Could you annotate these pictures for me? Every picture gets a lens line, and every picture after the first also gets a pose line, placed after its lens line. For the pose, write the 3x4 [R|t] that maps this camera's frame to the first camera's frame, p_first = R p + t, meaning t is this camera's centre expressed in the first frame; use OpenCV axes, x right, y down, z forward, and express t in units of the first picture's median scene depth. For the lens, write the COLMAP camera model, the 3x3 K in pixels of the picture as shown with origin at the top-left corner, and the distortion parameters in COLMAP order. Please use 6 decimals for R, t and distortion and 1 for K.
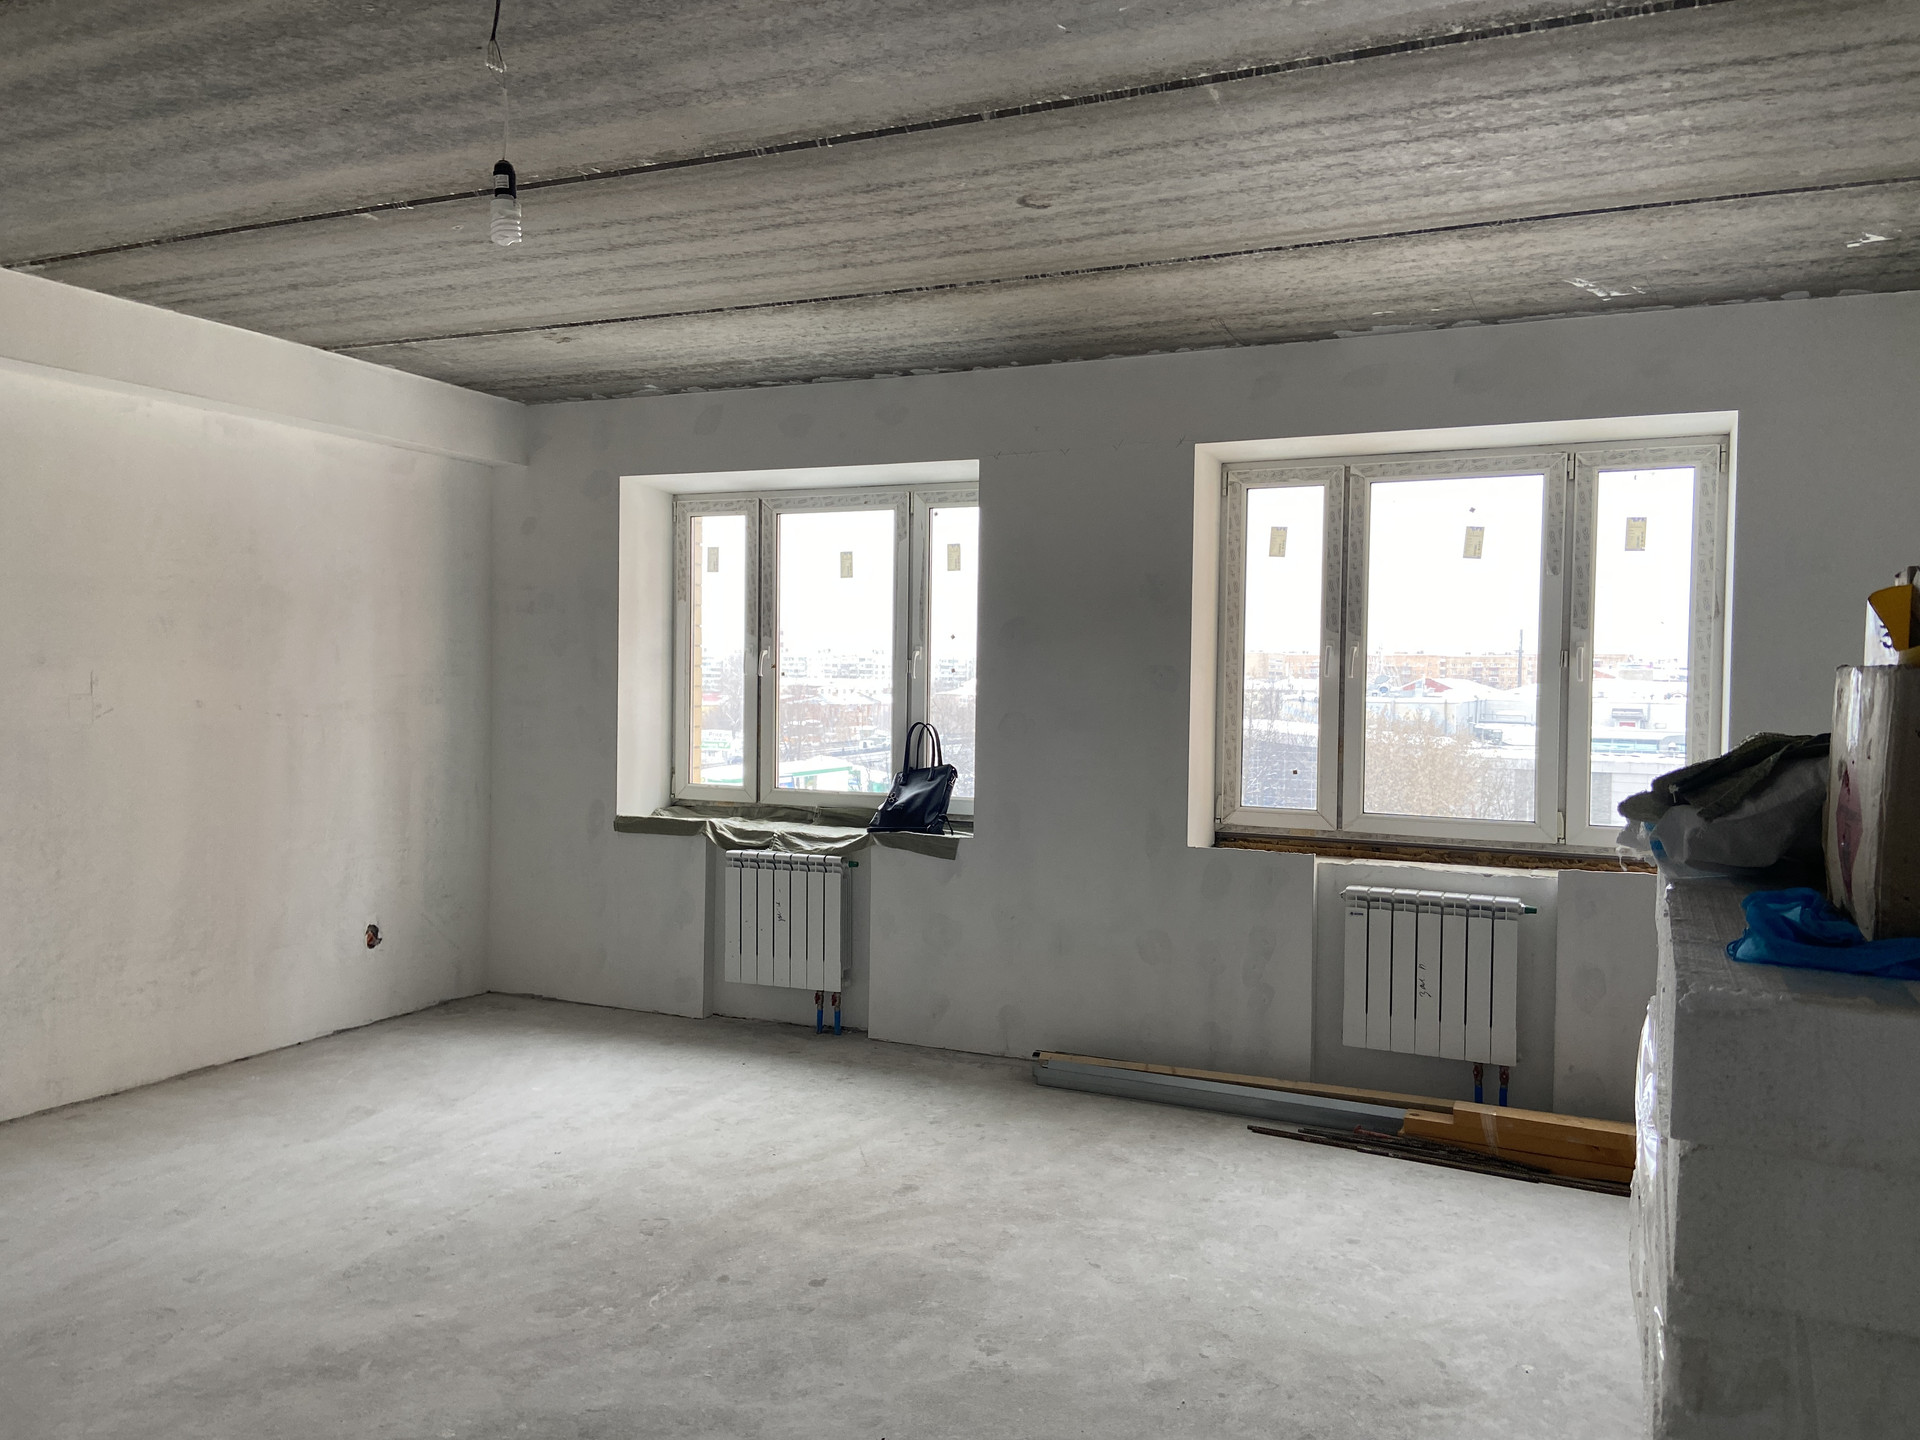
lens RADIAL K [[1444.6, 0, 960.0], [0, 1444.6, 720.0], [0, 0, 1]] dist [0.126360, -0.147899]
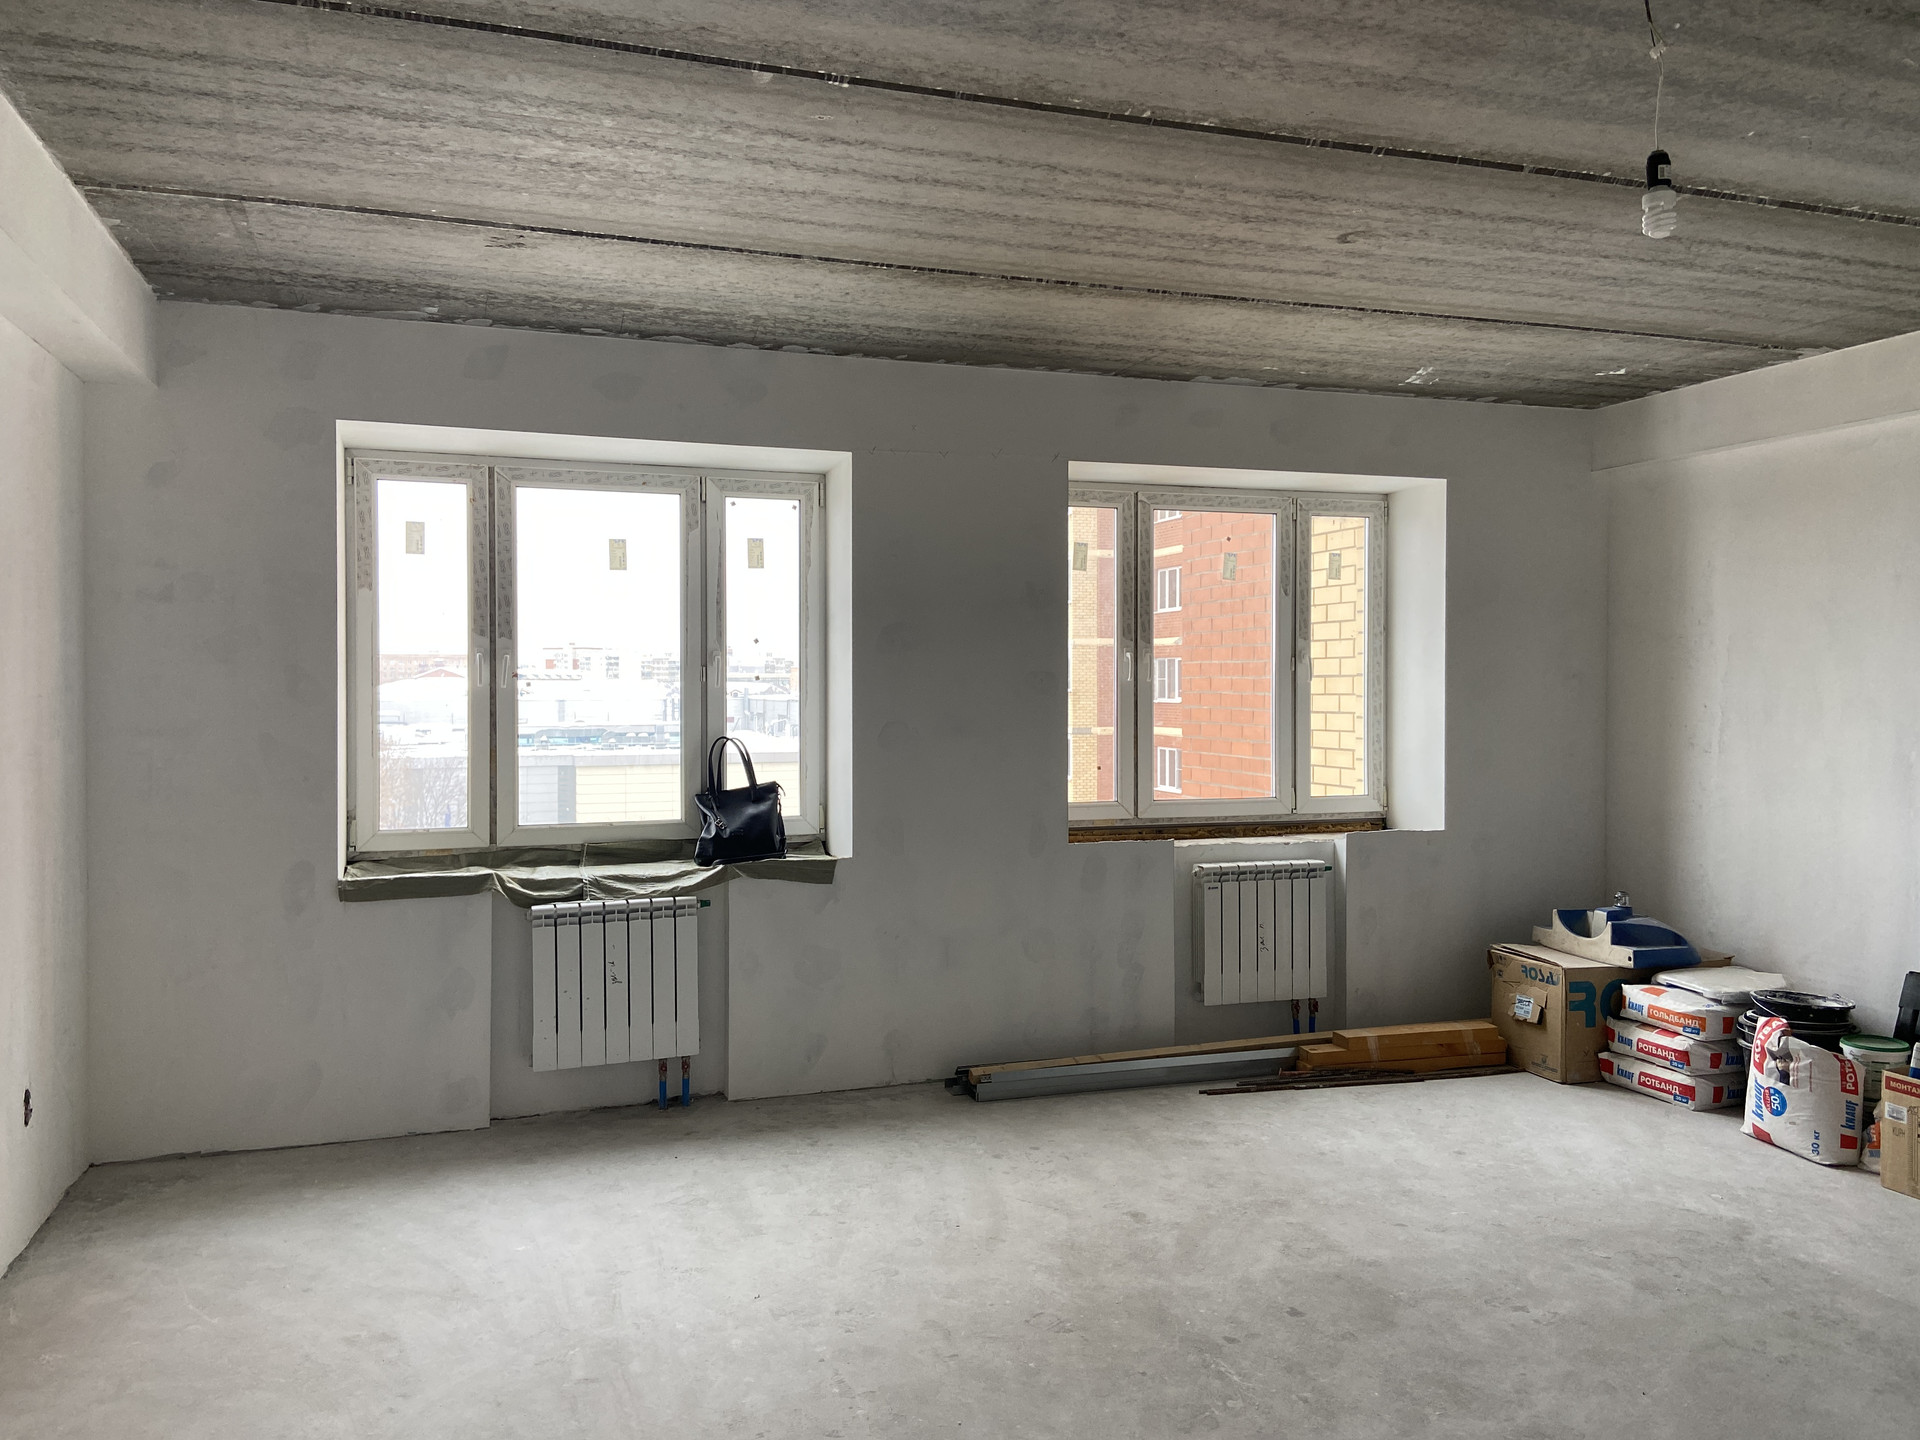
lens RADIAL K [[1439.2, 0, 955.0], [0, 1439.2, 707.2], [0, 0, 1]] dist [0.128499, -0.159226]
pose [[0.729949, -0.024828, 0.683051, -0.674172], [0.030593, 0.999525, 0.003637, -0.019609], [-0.682817, 0.018242, 0.730362, 0.323130]]
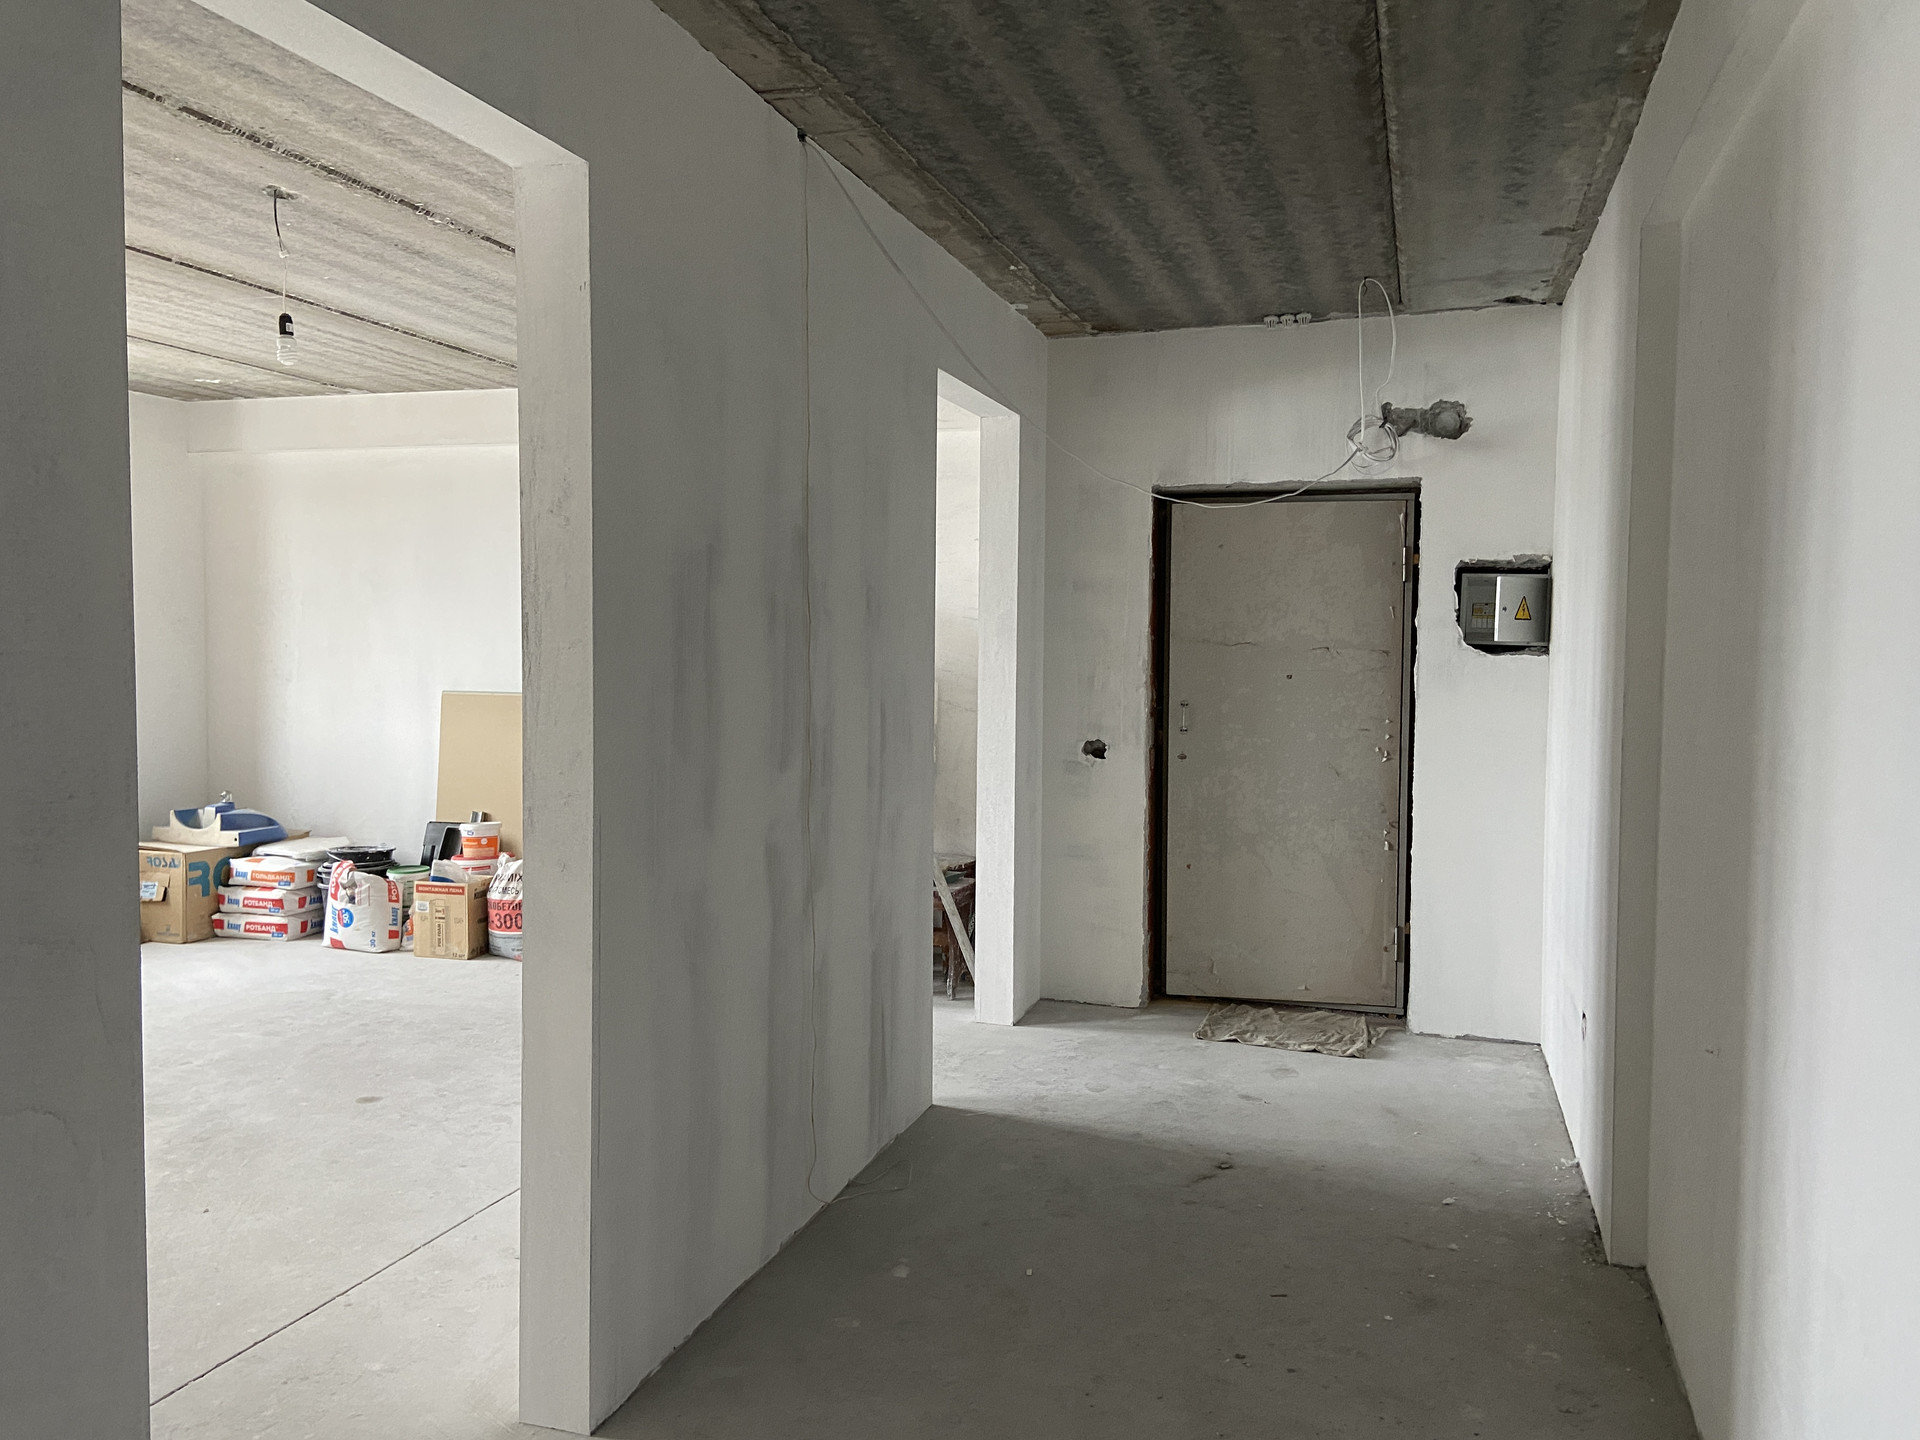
lens RADIAL K [[1439.2, 0, 955.0], [0, 1439.2, 707.2], [0, 0, 1]] dist [0.128499, -0.159226]
pose [[-0.103560, -0.062395, 0.992664, -1.053278], [0.018576, 0.997735, 0.064652, -0.019900], [-0.994450, 0.025135, -0.102166, 0.230205]]
